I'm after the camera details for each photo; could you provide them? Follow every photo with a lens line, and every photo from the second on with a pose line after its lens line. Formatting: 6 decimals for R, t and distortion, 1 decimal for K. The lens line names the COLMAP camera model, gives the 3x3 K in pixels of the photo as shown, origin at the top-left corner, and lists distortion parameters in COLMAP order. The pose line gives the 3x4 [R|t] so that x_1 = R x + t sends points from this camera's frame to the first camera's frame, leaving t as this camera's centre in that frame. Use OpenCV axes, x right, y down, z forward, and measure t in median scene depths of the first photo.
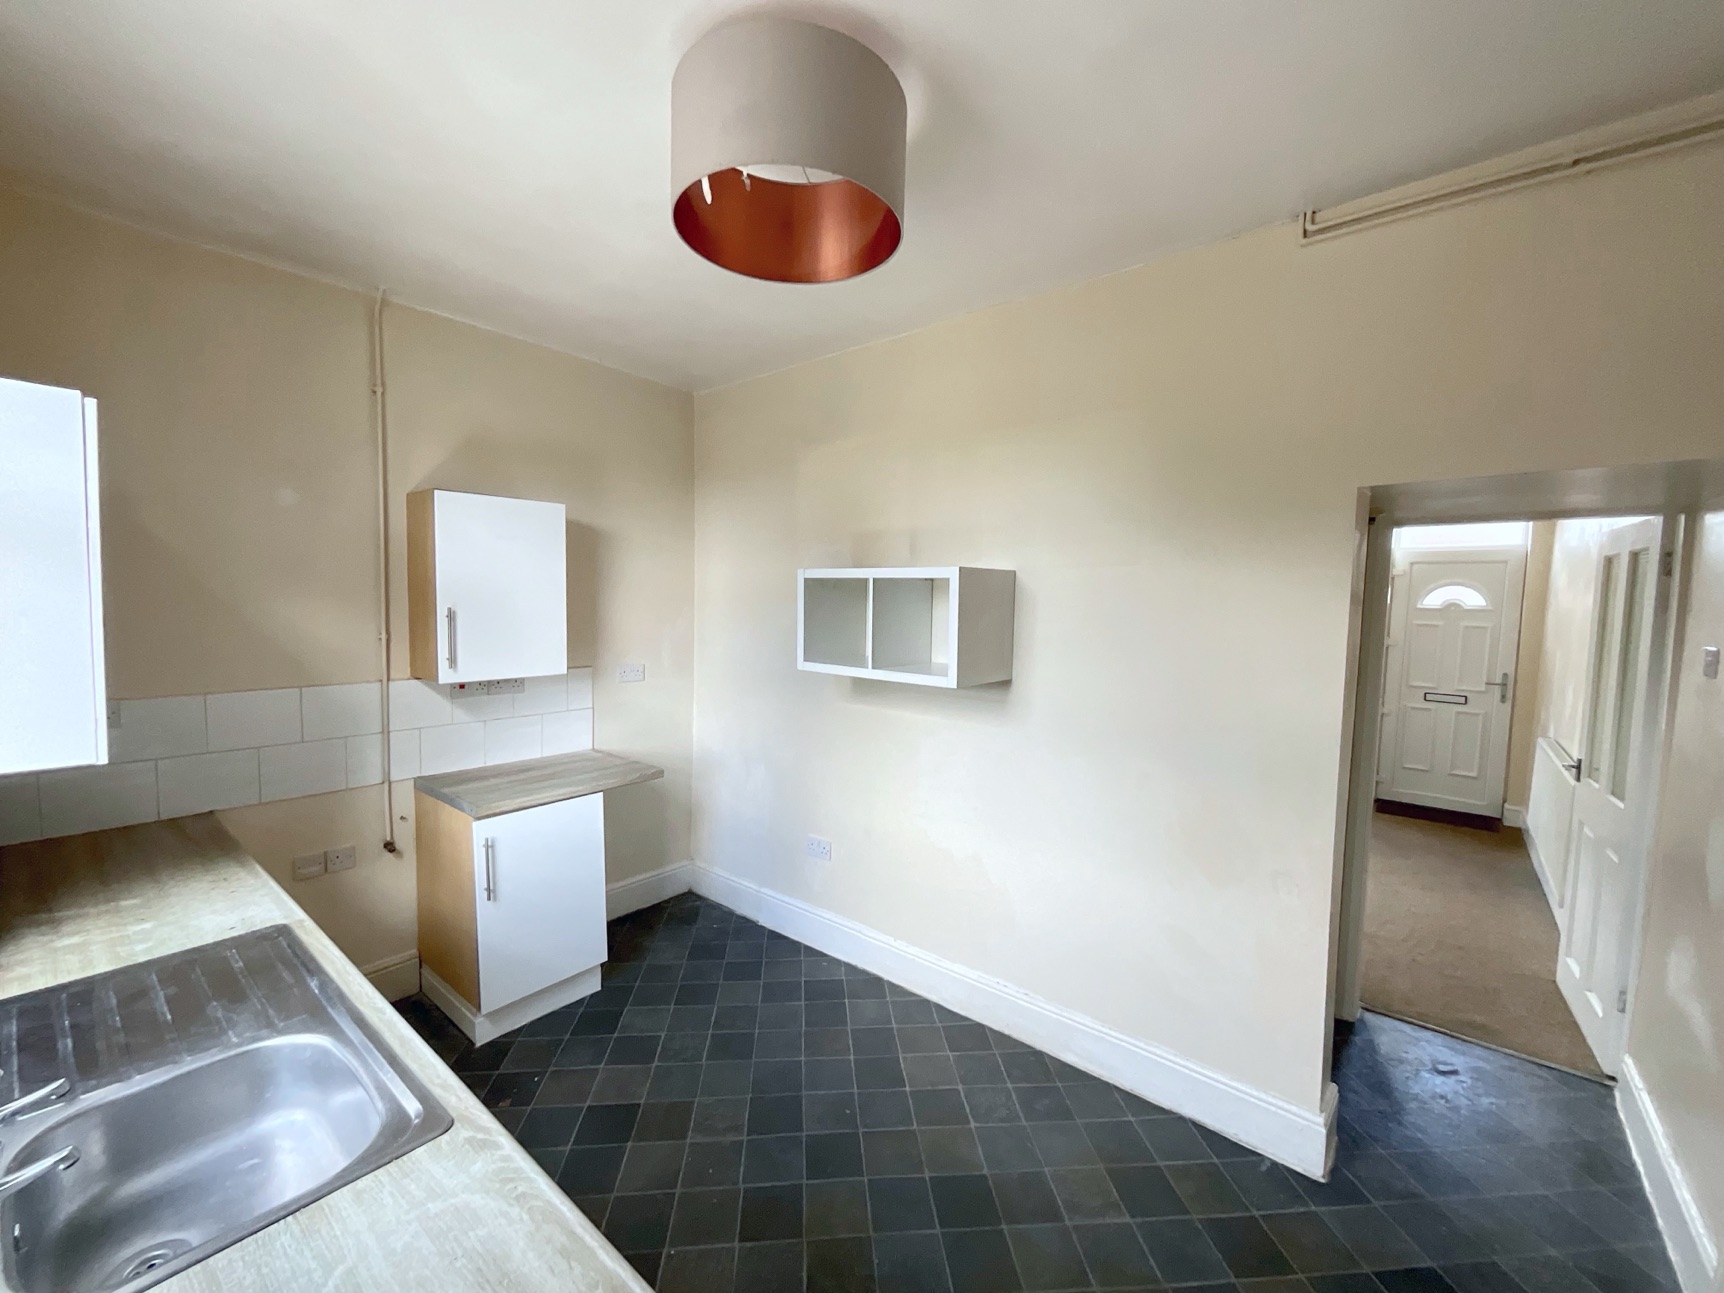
lens RADIAL K [[698.0, 0, 863.0], [0, 698.0, 649.0], [0, 0, 1]] dist [-0.002790, 0.000336]
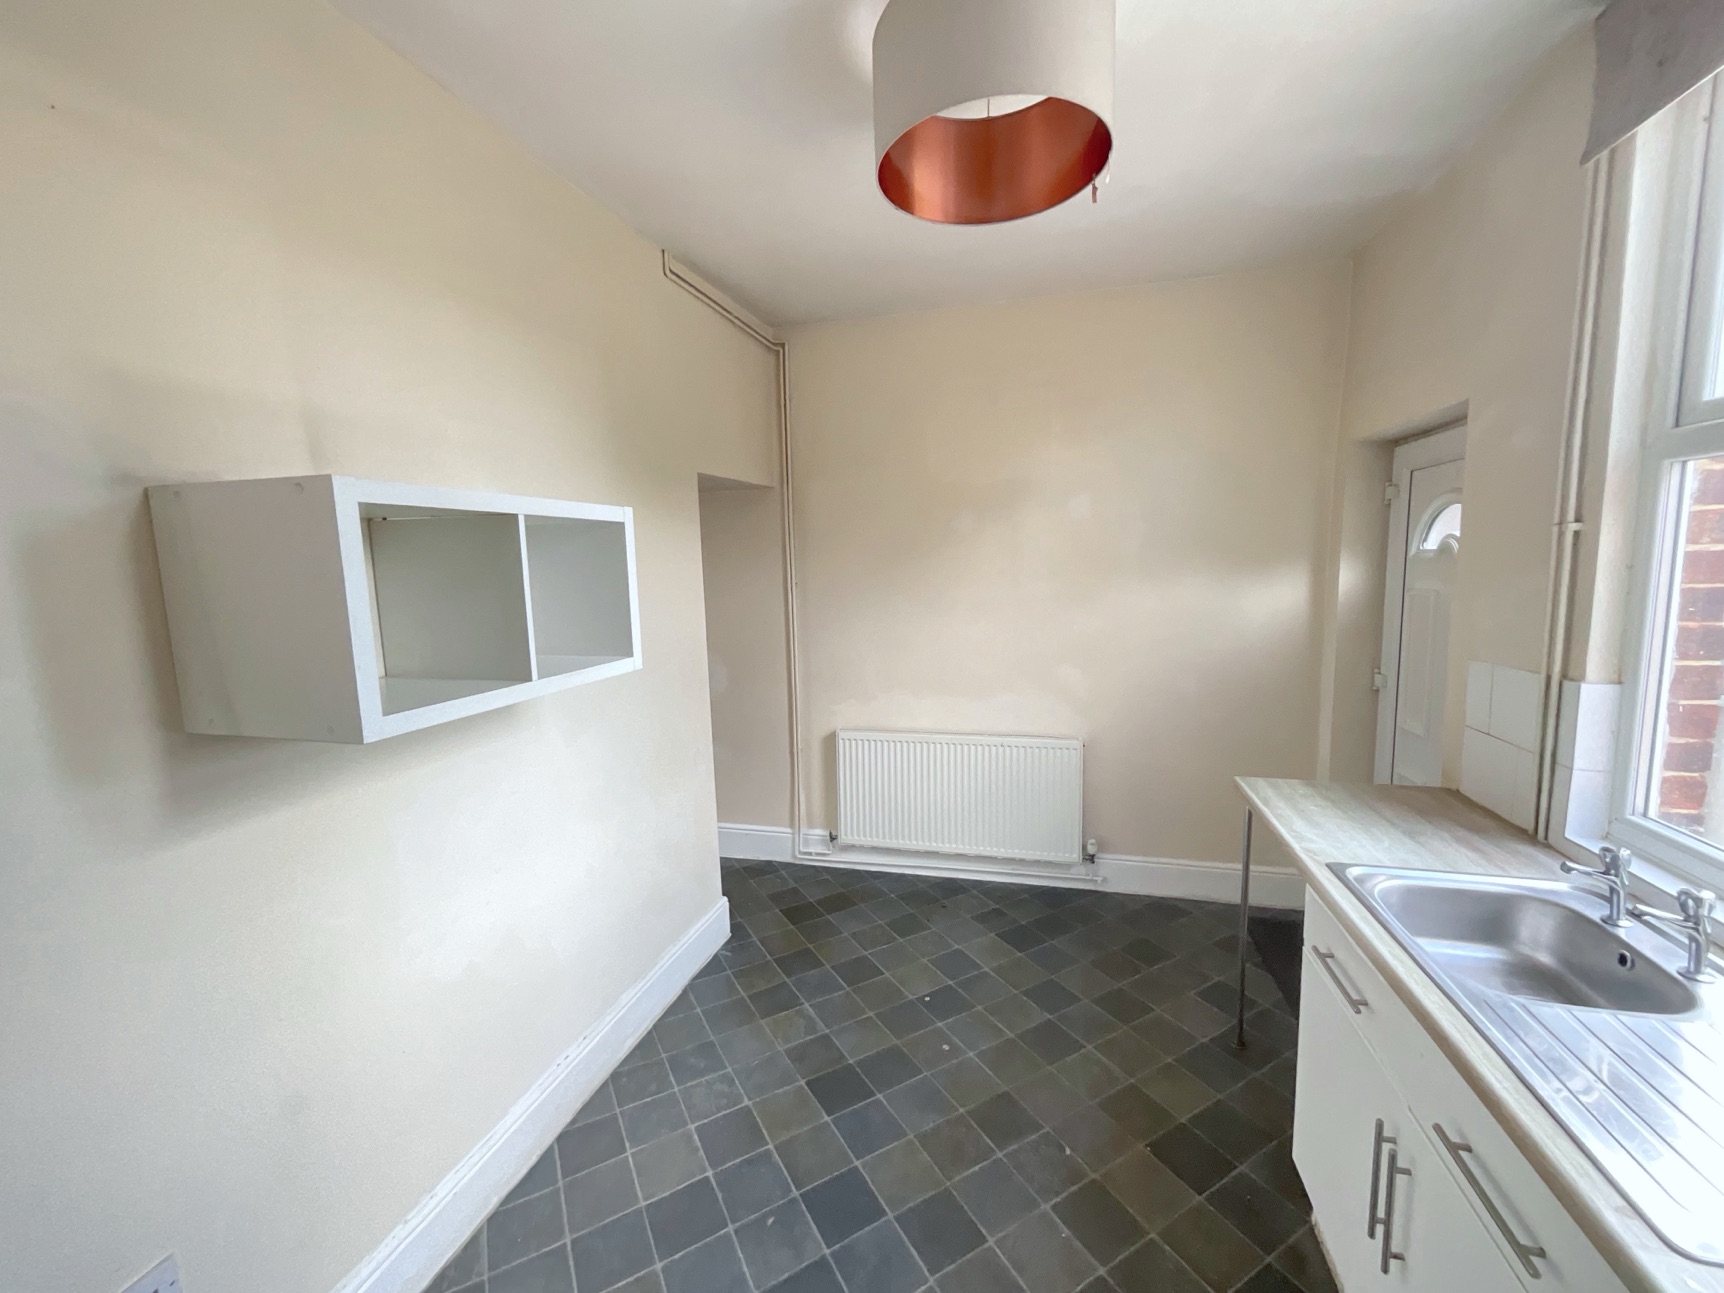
lens RADIAL K [[700.7, 0, 858.3], [0, 700.7, 647.5], [0, 0, 1]] dist [0.003180, 0.000344]
pose [[-0.414097, -0.124360, 0.901697, -0.570866], [0.085803, 0.980879, 0.174685, -0.069953], [-0.906180, 0.149705, -0.395508, 0.941999]]
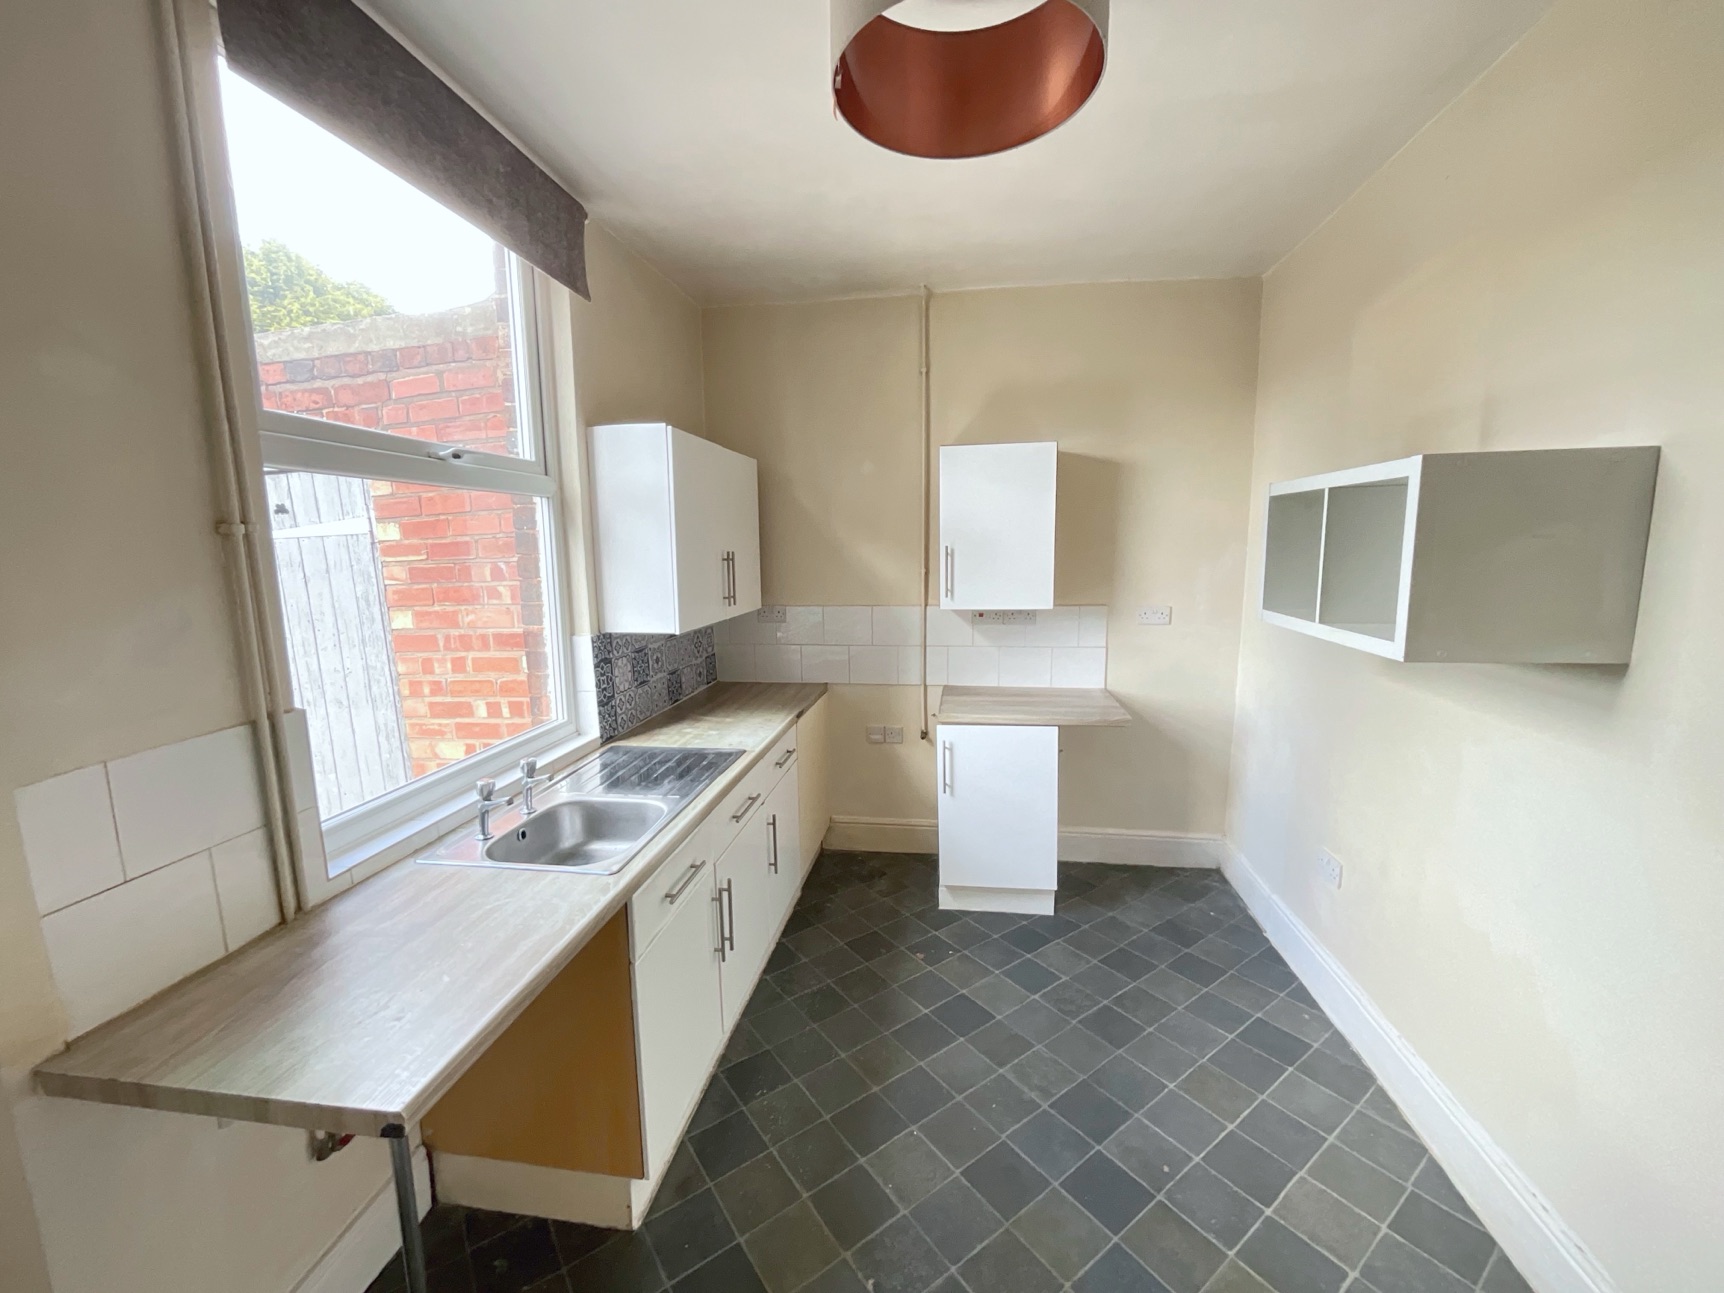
lens RADIAL K [[698.0, 0, 863.0], [0, 698.0, 649.0], [0, 0, 1]] dist [-0.002790, 0.000336]
pose [[0.510920, 0.104470, -0.853256, 0.353387], [-0.039327, 0.994389, 0.098201, 0.004350], [0.858728, -0.016617, 0.512162, 0.252648]]
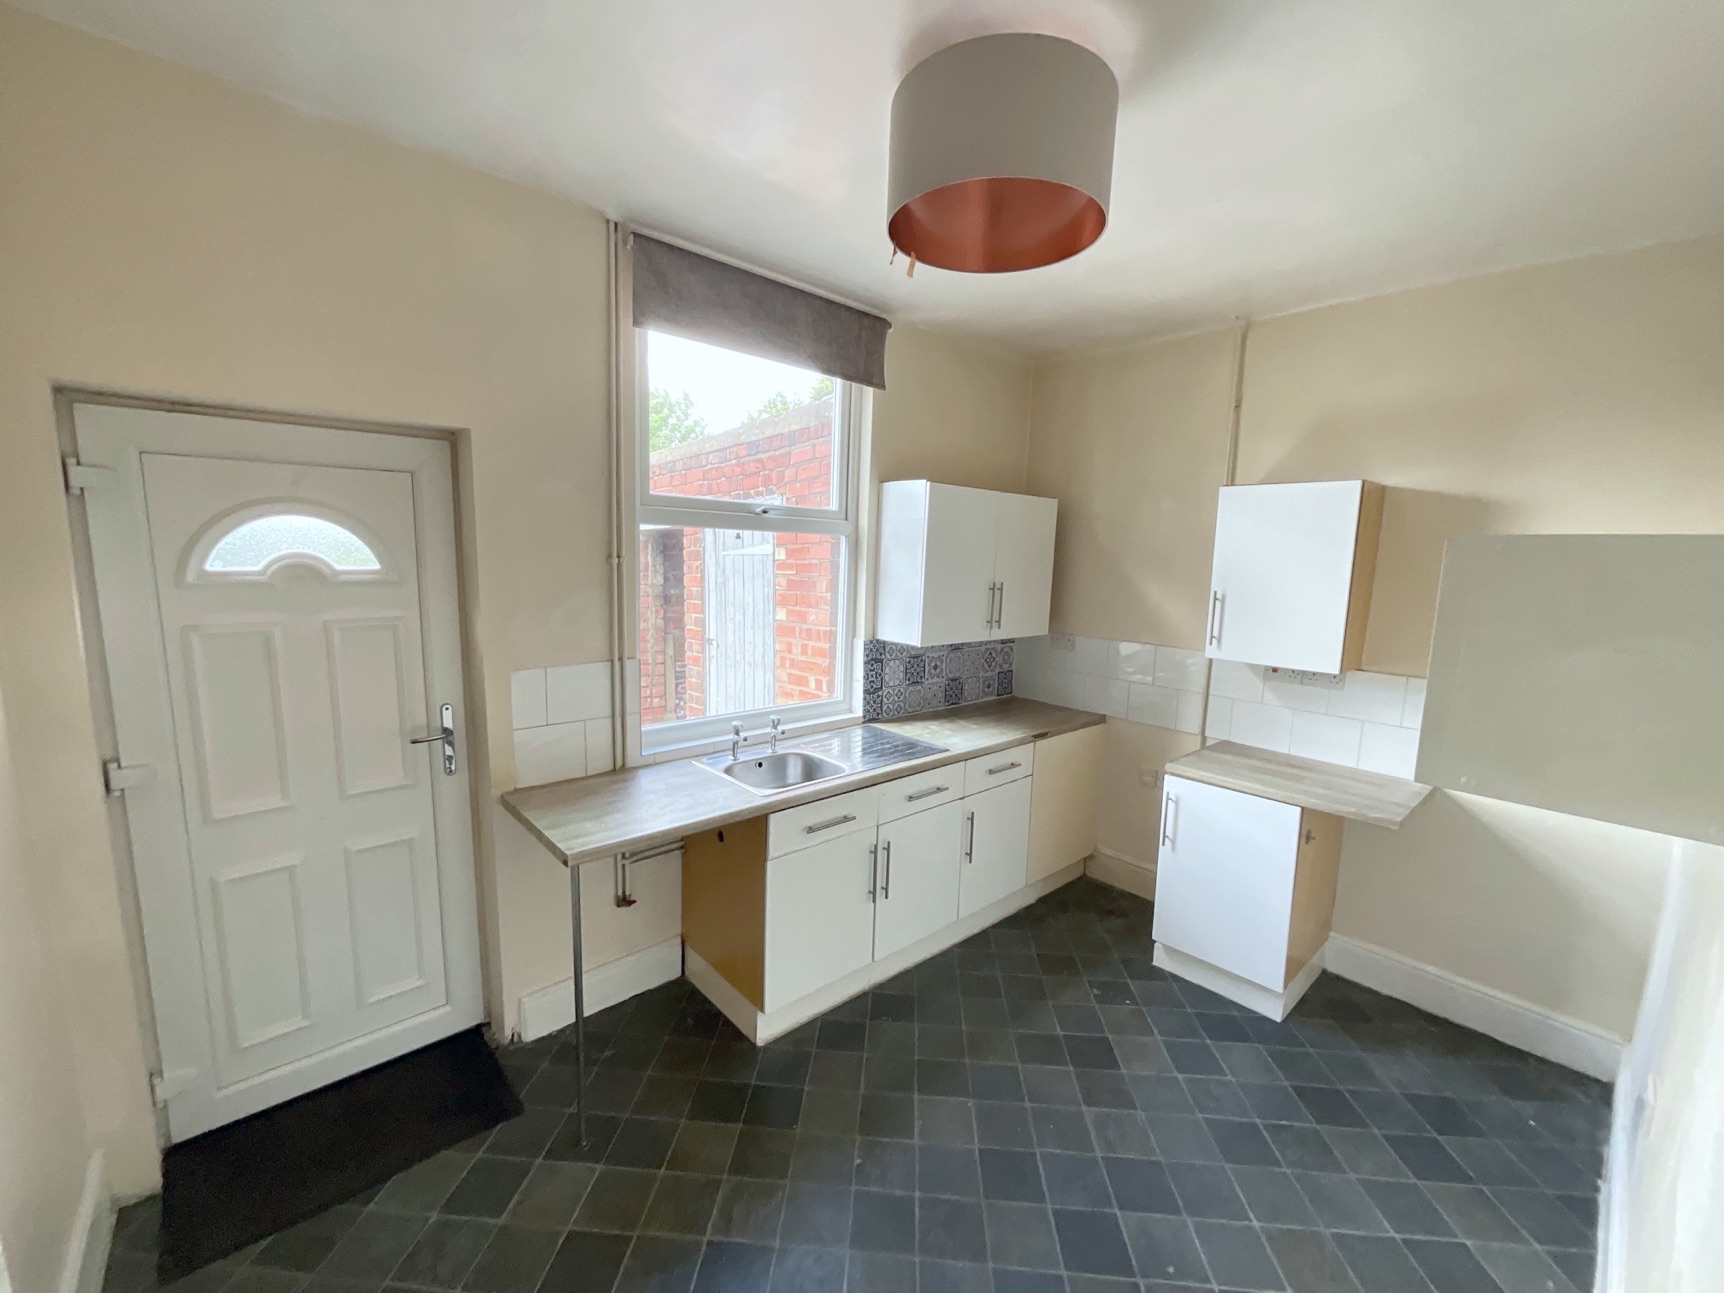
lens RADIAL K [[694.7, 0, 863.5], [0, 694.7, 652.0], [0, 0, 1]] dist [0.000579, 0.000041]
pose [[-0.147961, 0.118568, -0.981860, 0.576710], [-0.107652, 0.984958, 0.135165, -0.051124], [0.983117, 0.125698, -0.132971, 0.577636]]
